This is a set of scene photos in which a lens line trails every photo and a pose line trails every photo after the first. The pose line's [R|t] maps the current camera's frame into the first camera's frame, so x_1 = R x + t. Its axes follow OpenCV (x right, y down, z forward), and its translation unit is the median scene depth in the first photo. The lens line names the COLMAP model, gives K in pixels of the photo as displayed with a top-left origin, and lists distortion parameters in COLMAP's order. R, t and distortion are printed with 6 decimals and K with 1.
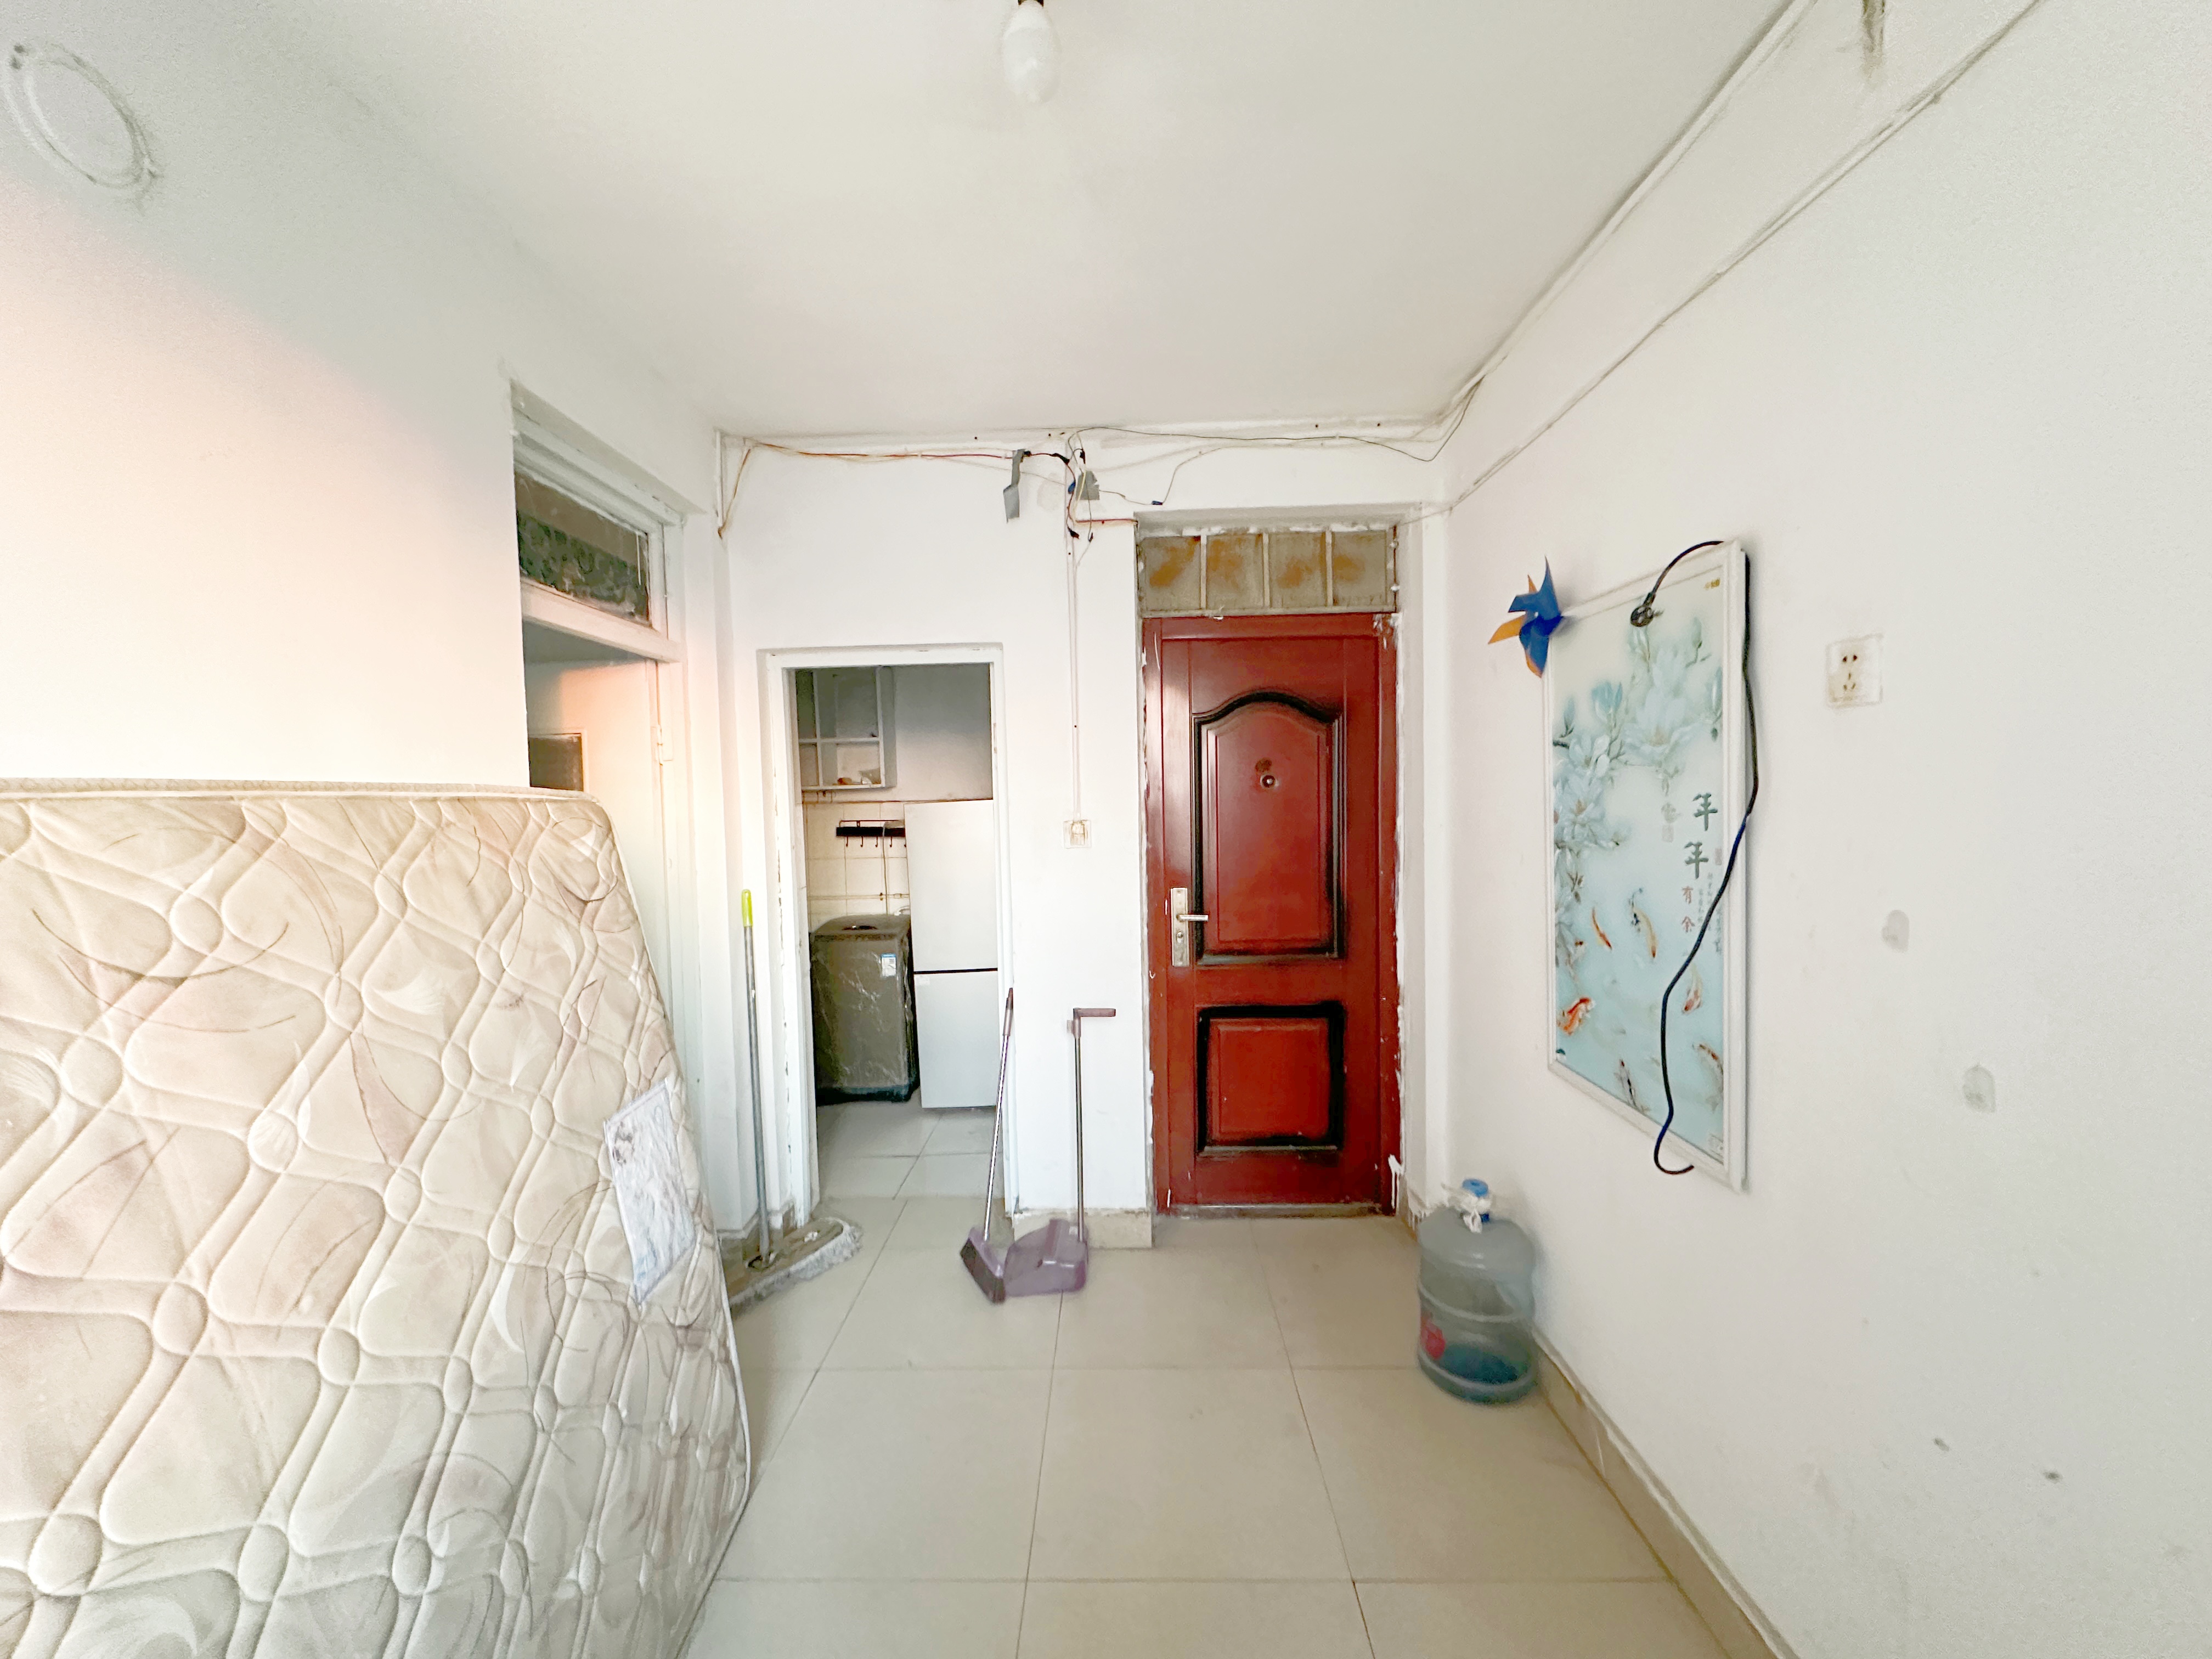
lens RADIAL K [[887.5, 0, 1106.0], [0, 887.5, 829.5], [0, 0, 1]] dist [0.000837, 0.000053]
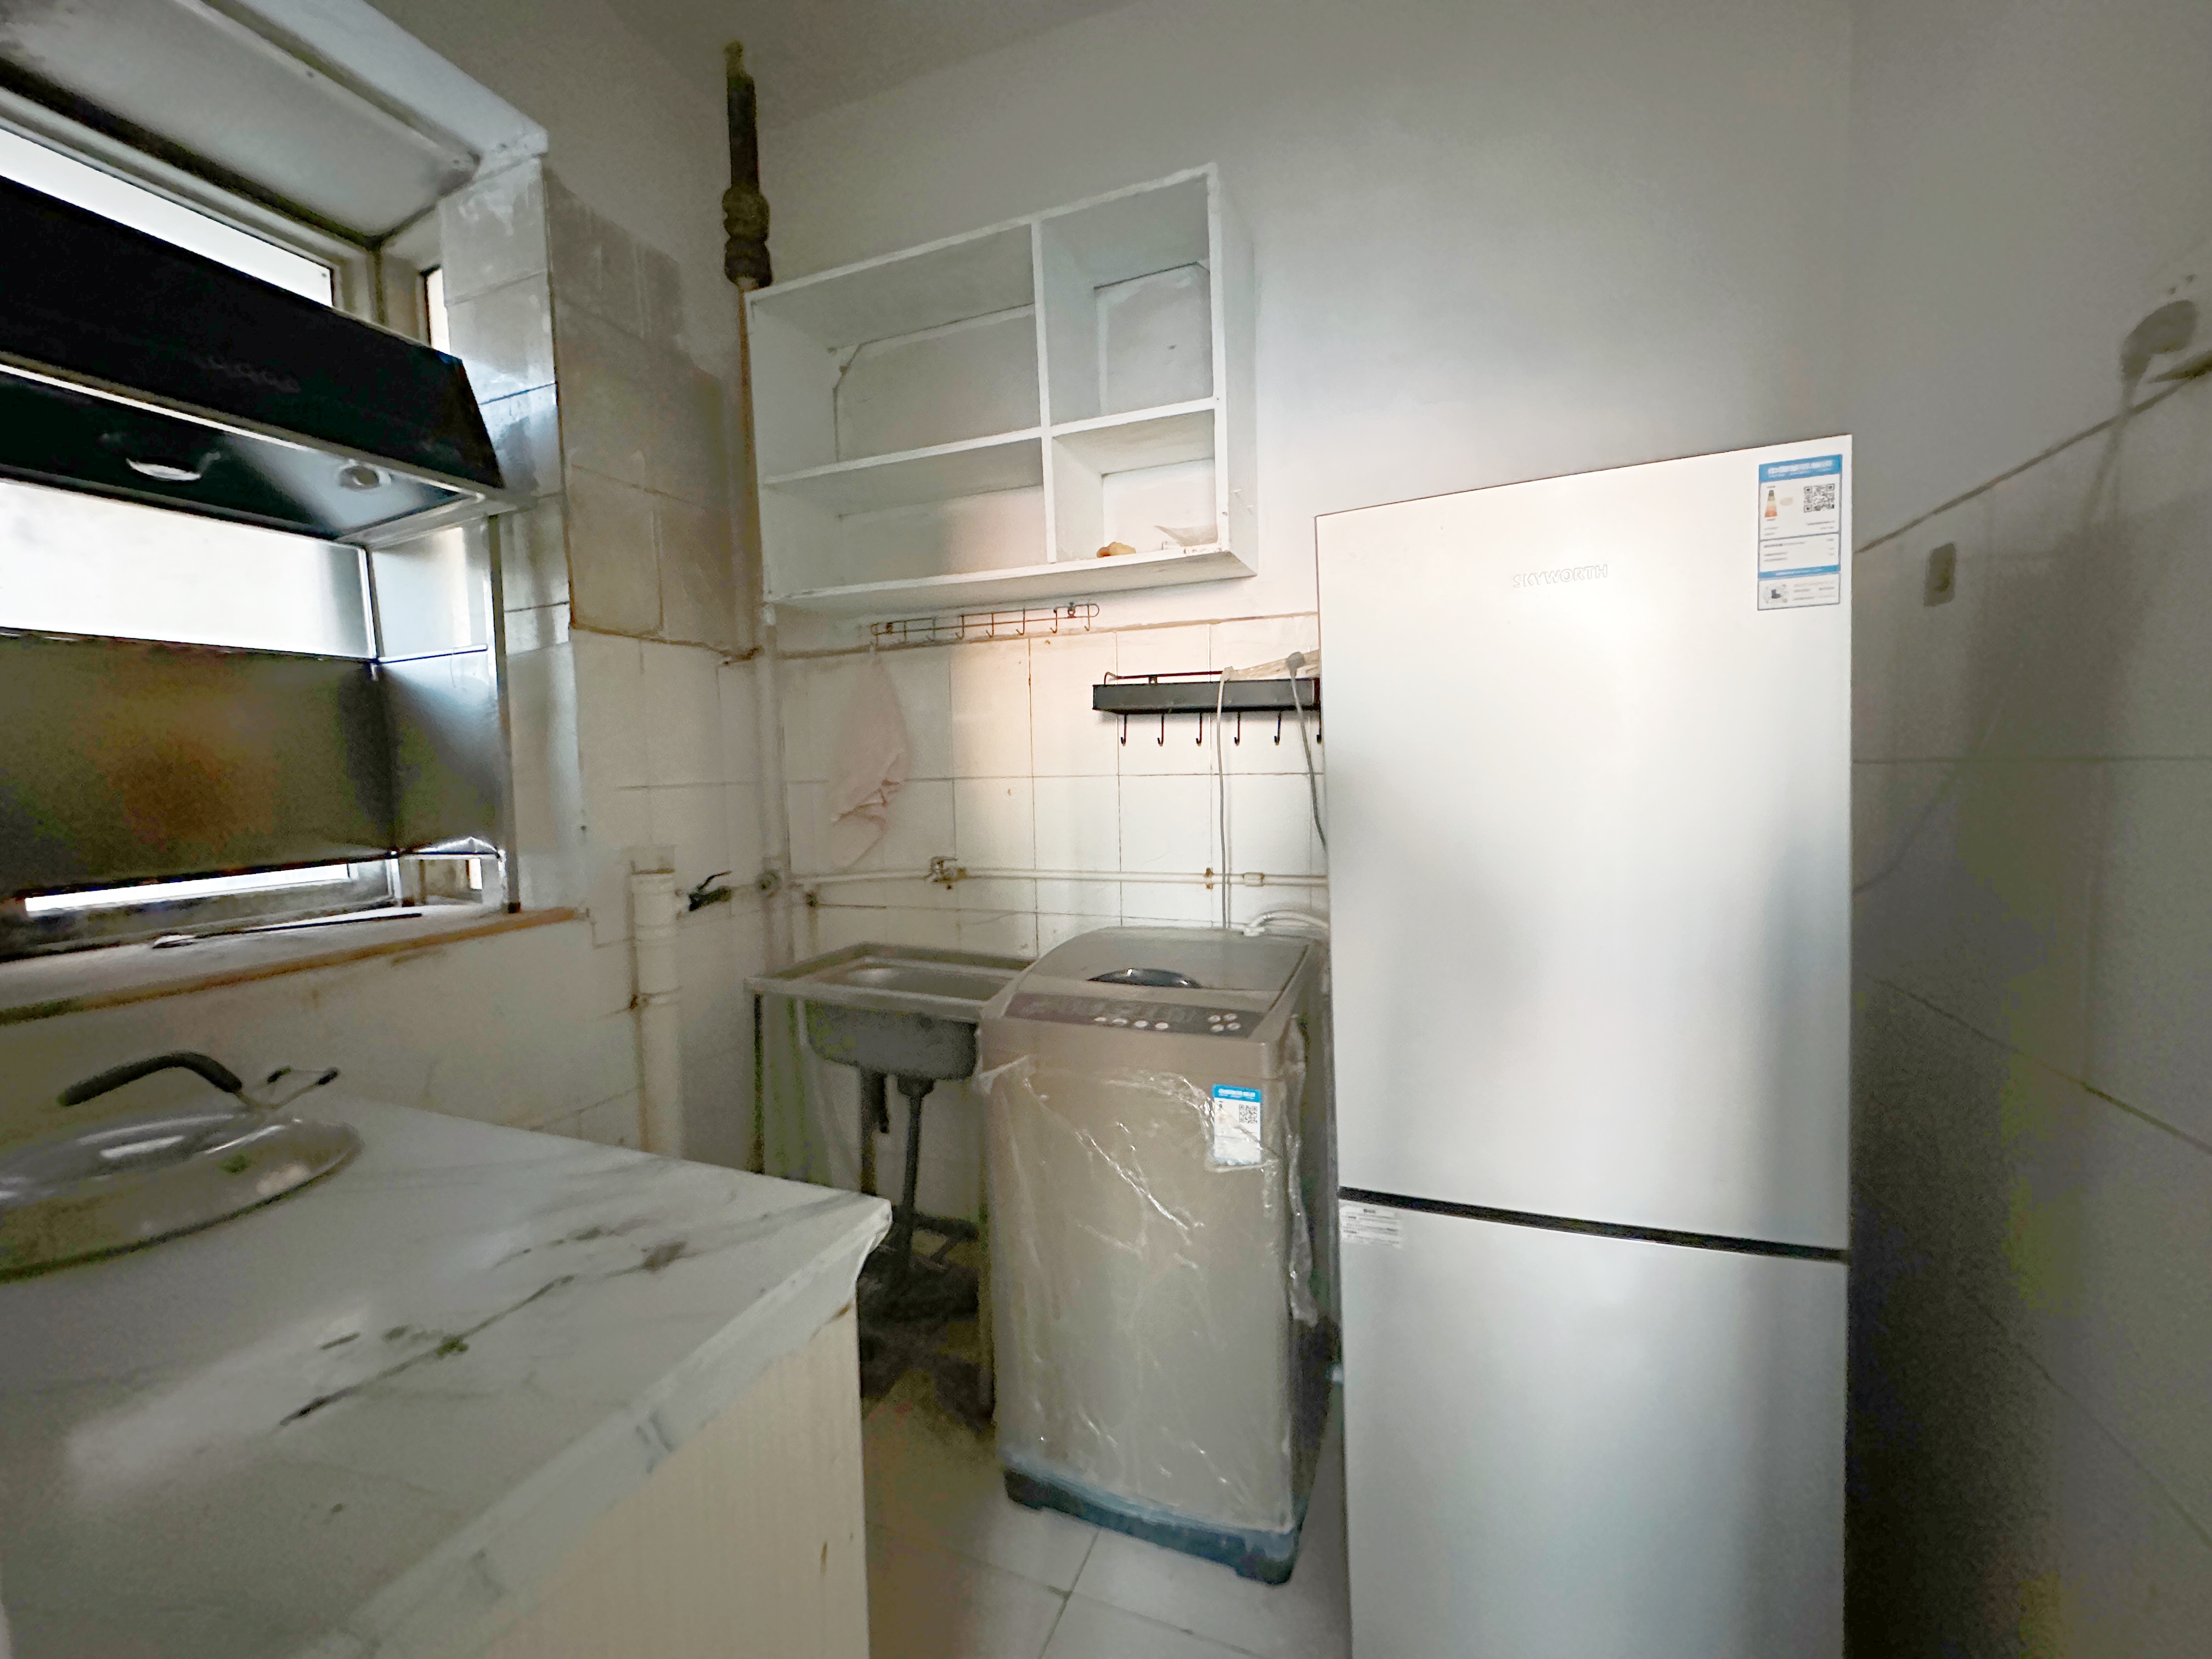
lens RADIAL K [[887.5, 0, 1106.0], [0, 887.5, 829.5], [0, 0, 1]] dist [0.000837, 0.000053]
pose [[0.936430, 0.018827, -0.350350, -0.183377], [-0.011779, 0.999683, 0.022238, 0.052549], [0.350658, -0.016698, 0.936355, 0.711060]]
